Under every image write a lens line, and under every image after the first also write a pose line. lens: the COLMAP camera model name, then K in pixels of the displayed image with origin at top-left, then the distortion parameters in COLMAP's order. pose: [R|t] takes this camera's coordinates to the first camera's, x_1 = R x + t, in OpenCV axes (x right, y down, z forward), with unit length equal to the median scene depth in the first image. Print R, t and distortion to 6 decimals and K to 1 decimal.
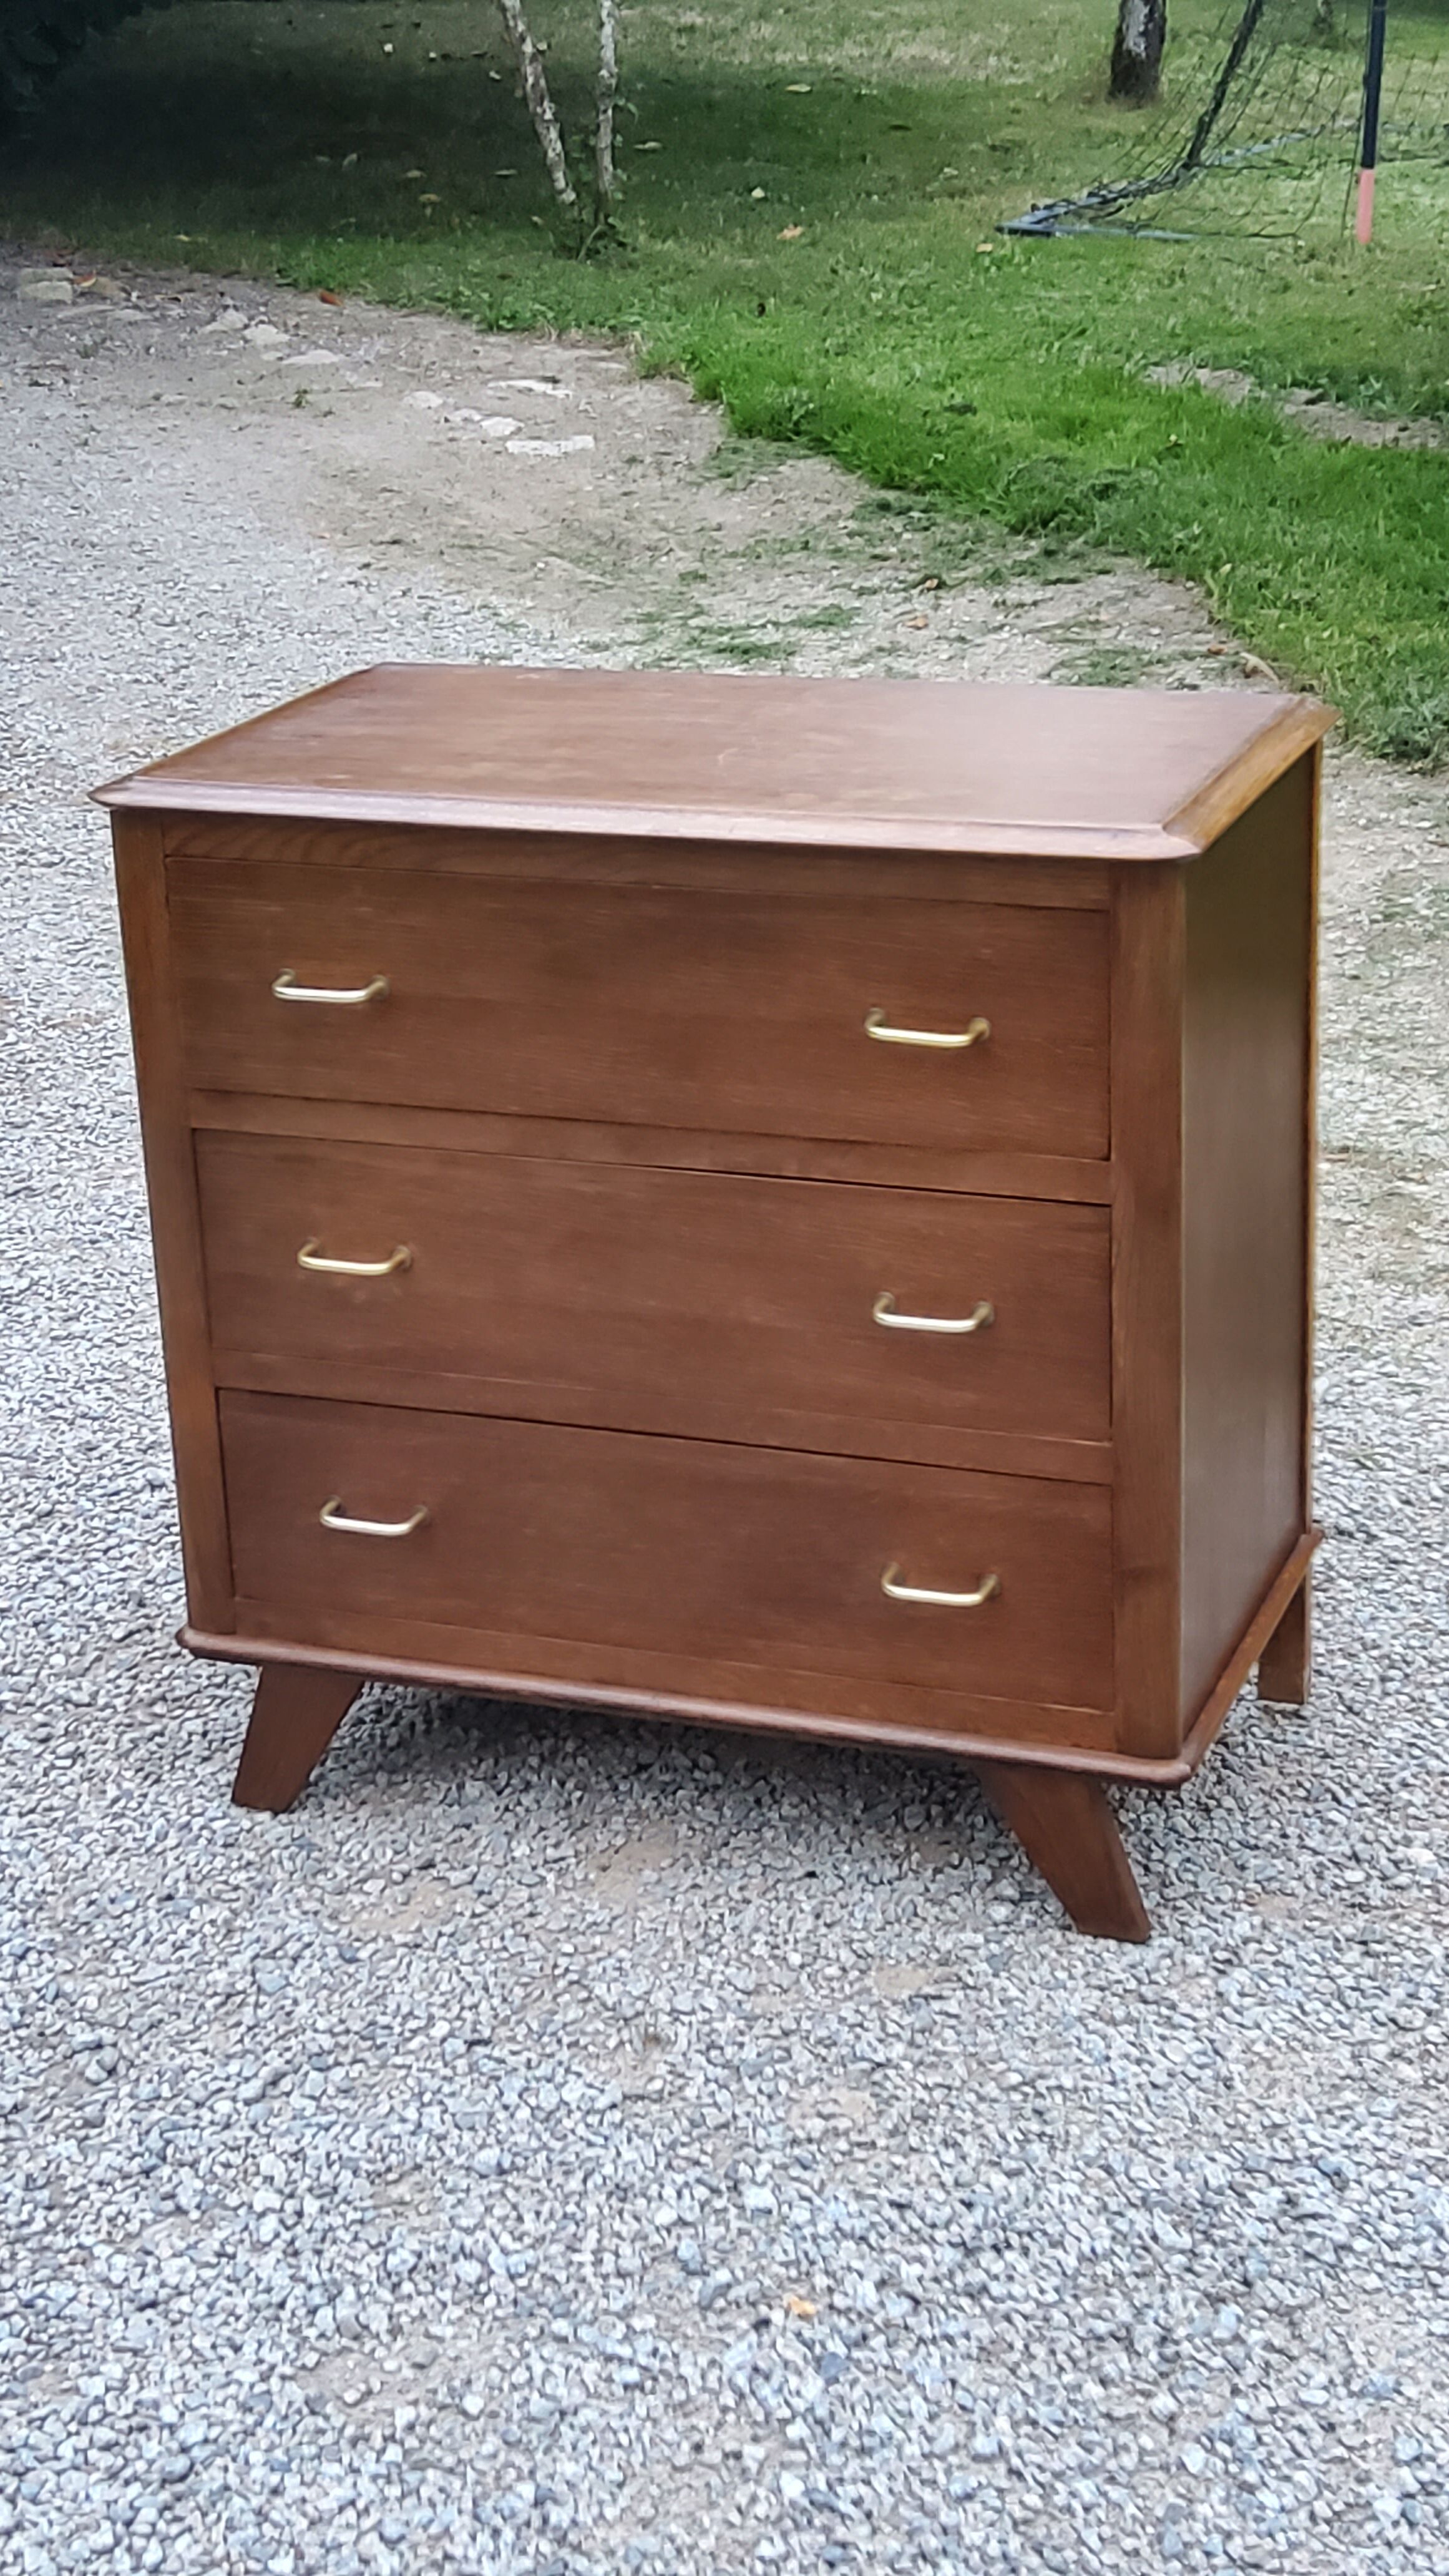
lens RADIAL K [[3853.7, 0, 734.3], [0, 3853.7, 1270.6], [0, 0, 1]] dist [0.106596, 0.000000]
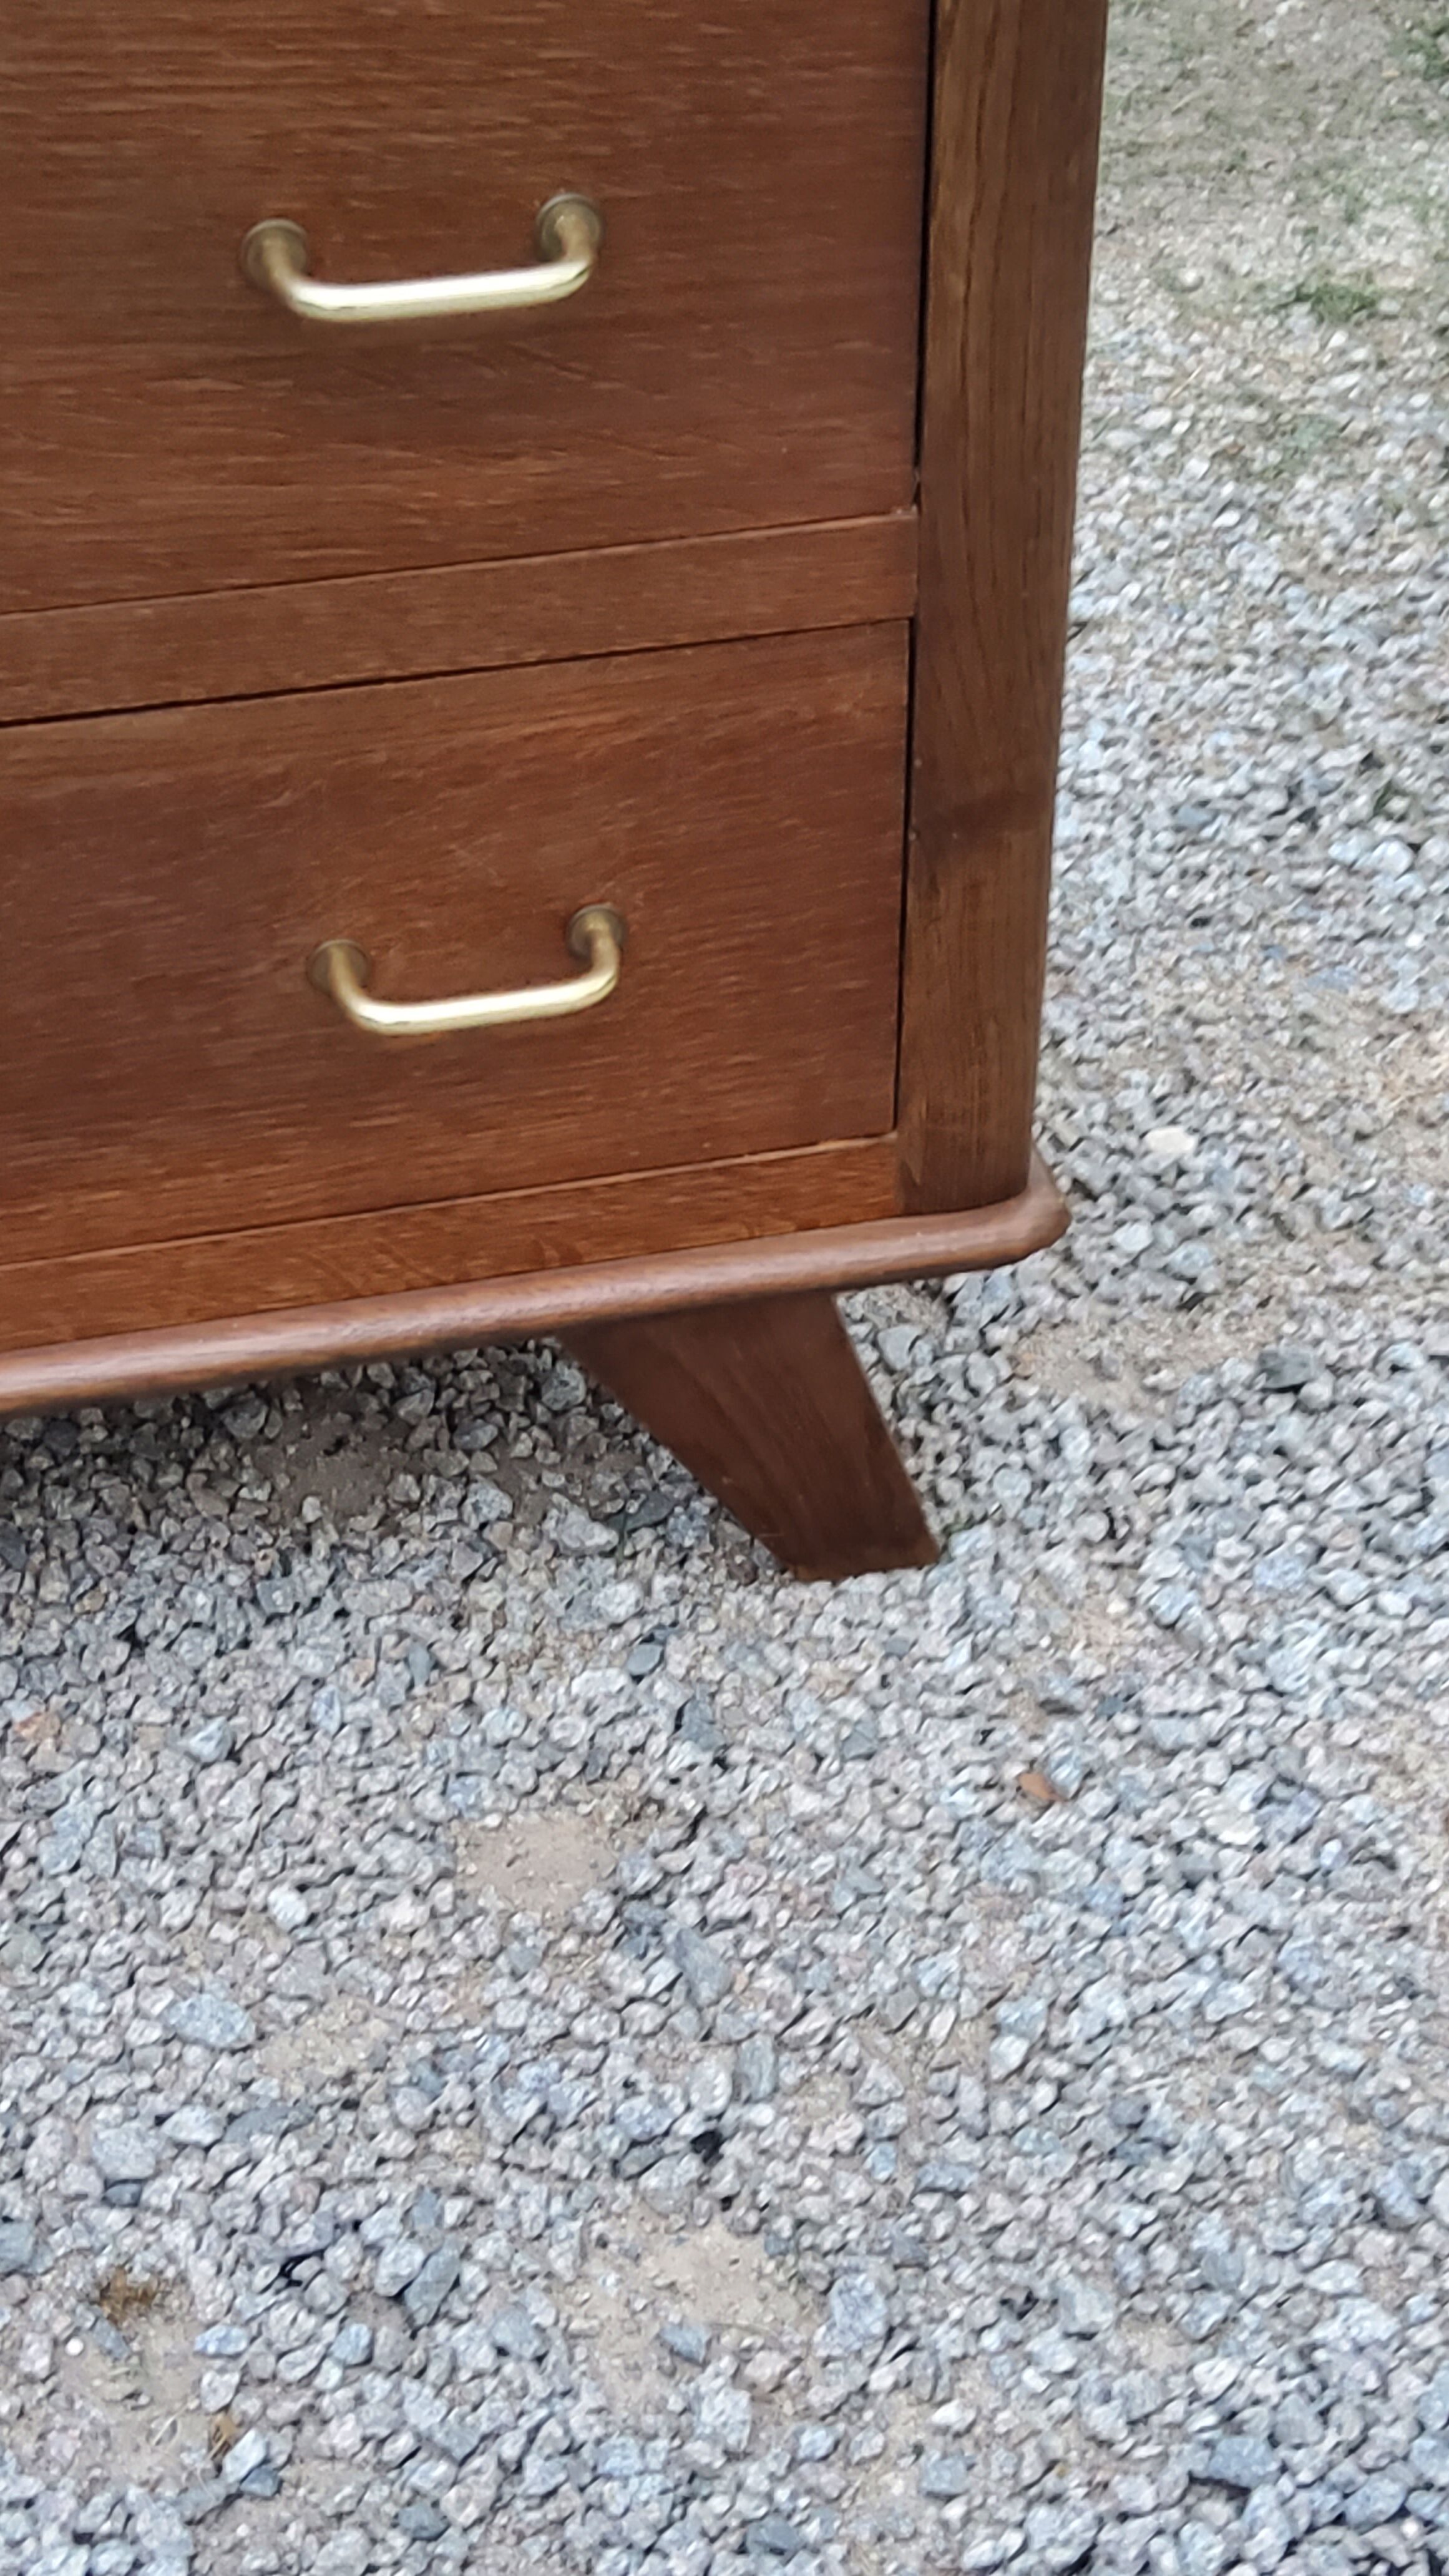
lens RADIAL K [[3853.7, 0, 758.1], [0, 3853.7, 1281.2], [0, 0, 1]] dist [0.106596, 0.000000]
pose [[0.822285, -0.329142, 0.464233, -0.114166], [0.160470, 0.916773, 0.365755, -0.027015], [-0.545982, -0.226259, 0.806666, 0.658347]]
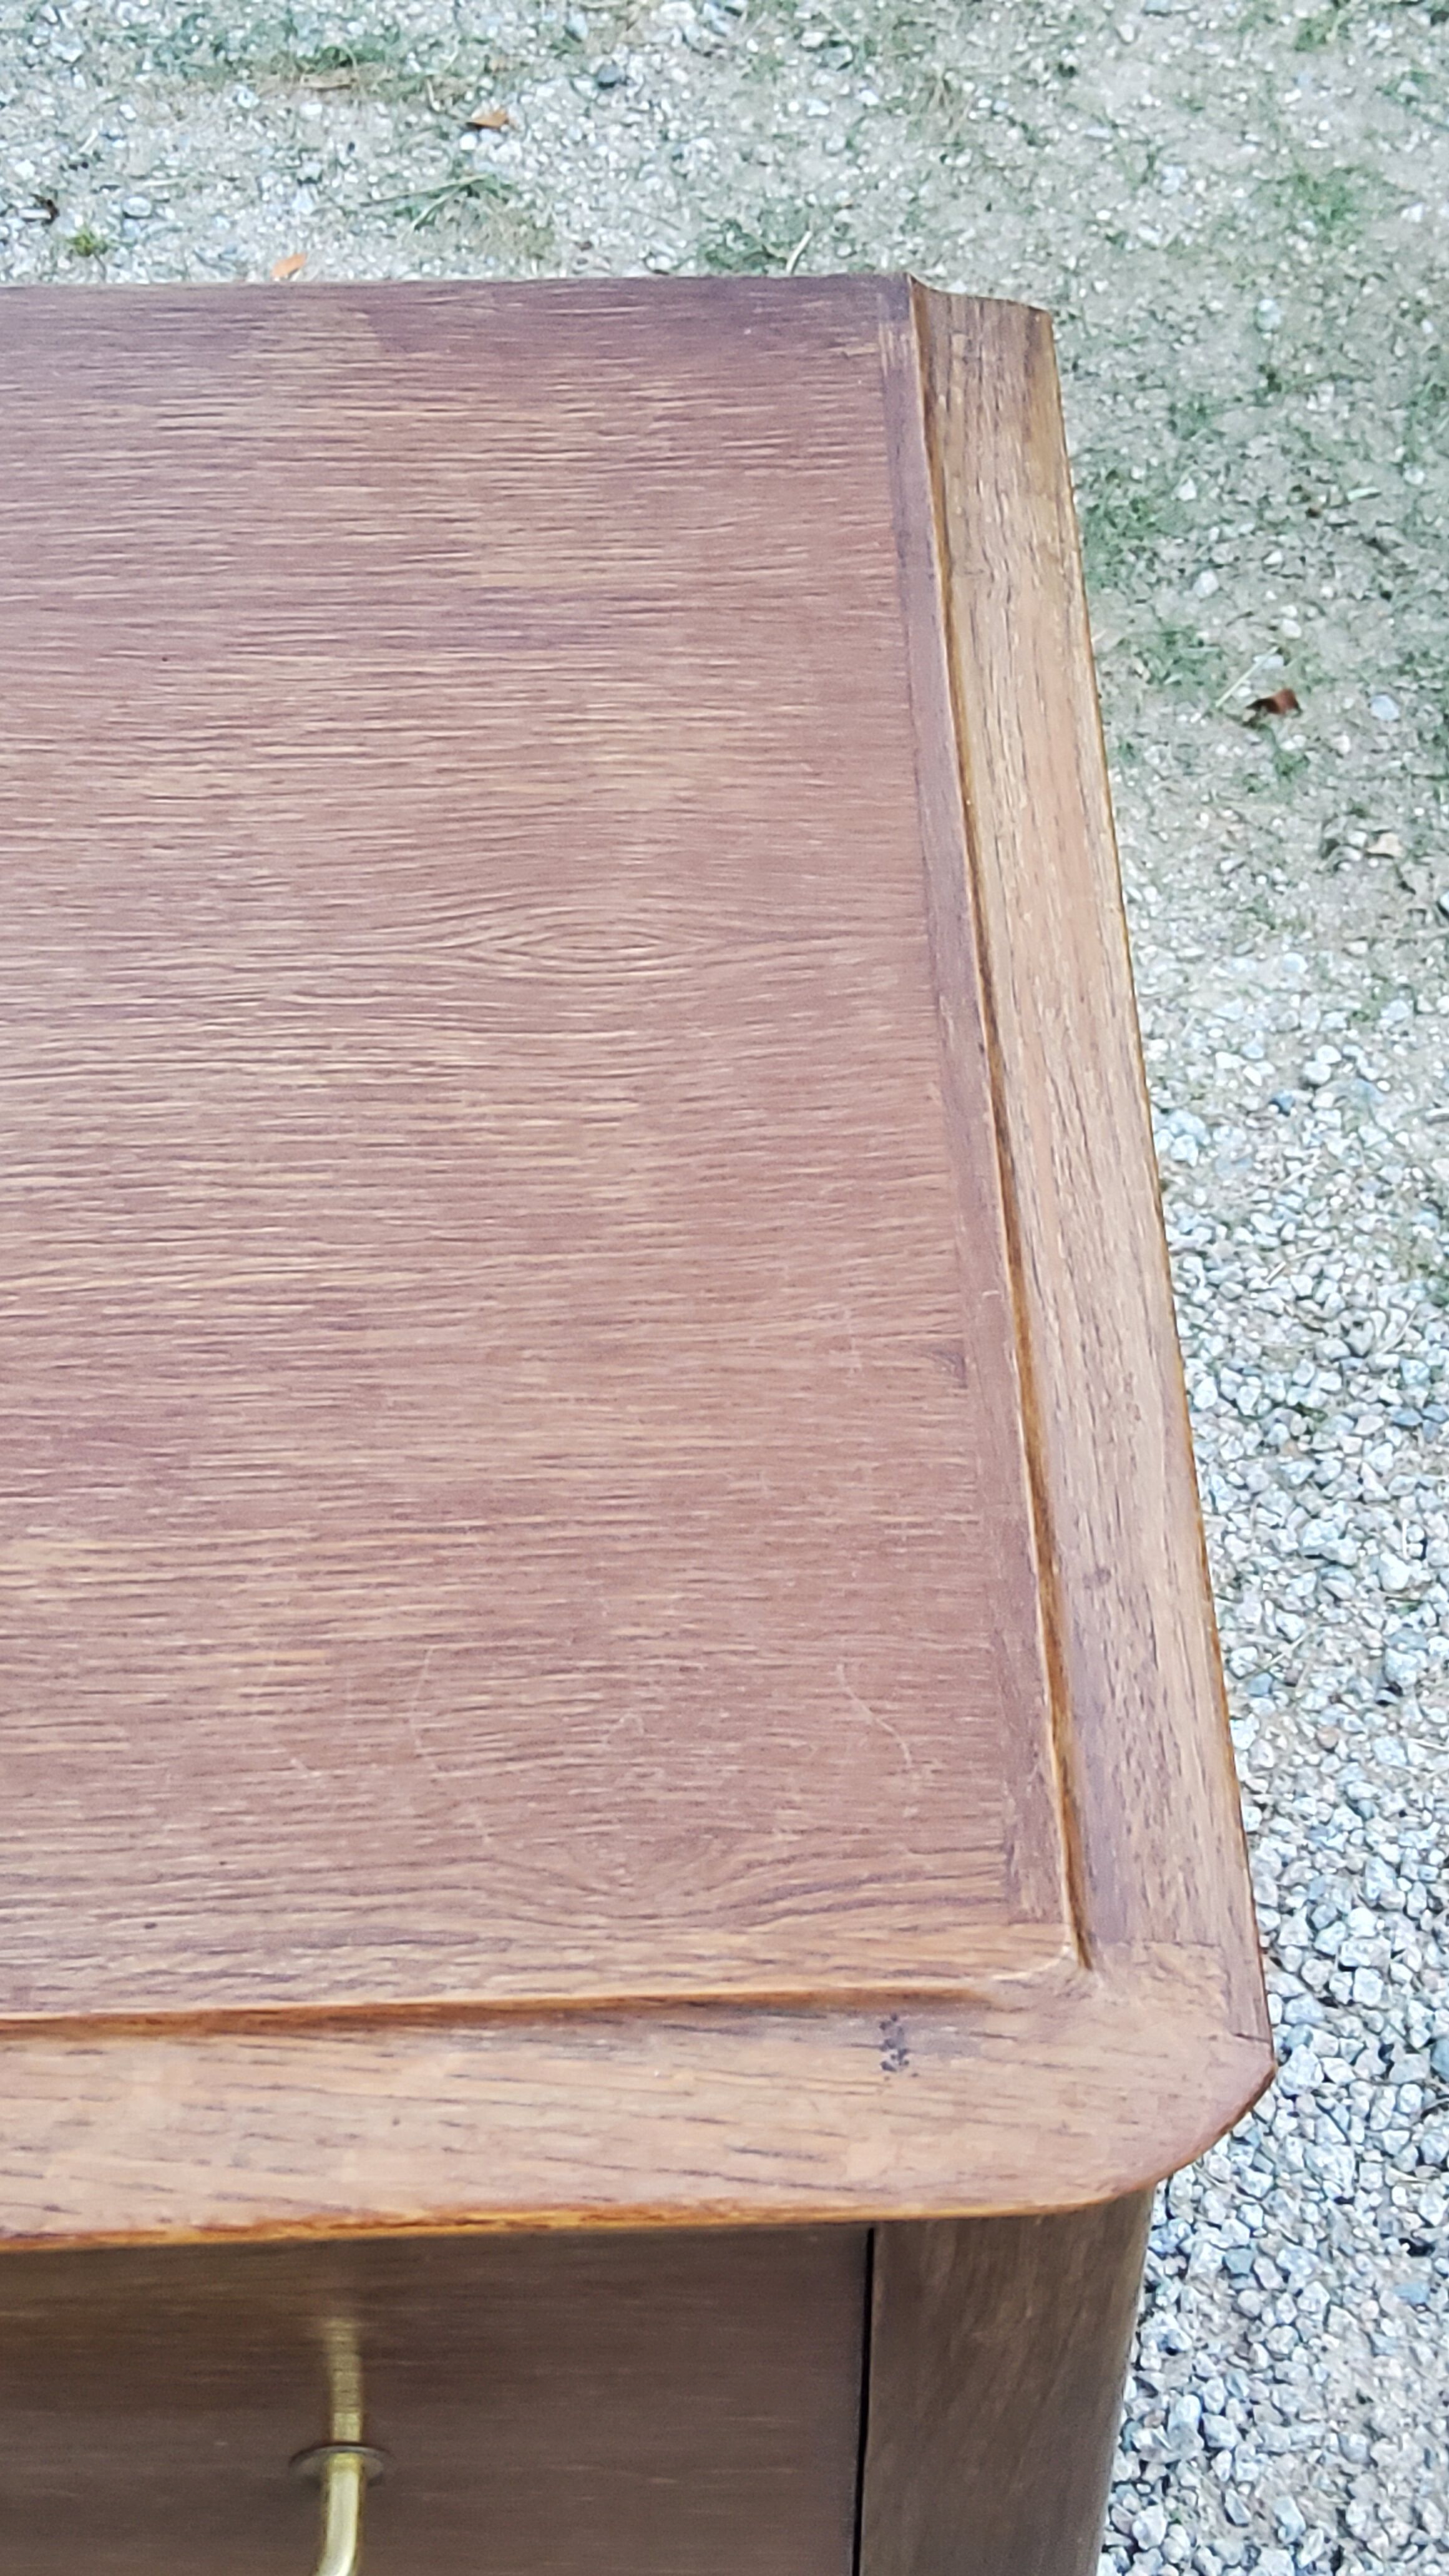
lens RADIAL K [[3853.7, 0, 717.2], [0, 3853.7, 1193.9], [0, 0, 1]] dist [0.106596, 0.000000]
pose [[0.928070, -0.259519, 0.267089, 0.036885], [0.099167, 0.863521, 0.494468, -0.246250], [-0.358961, -0.432414, 0.827143, 0.764110]]
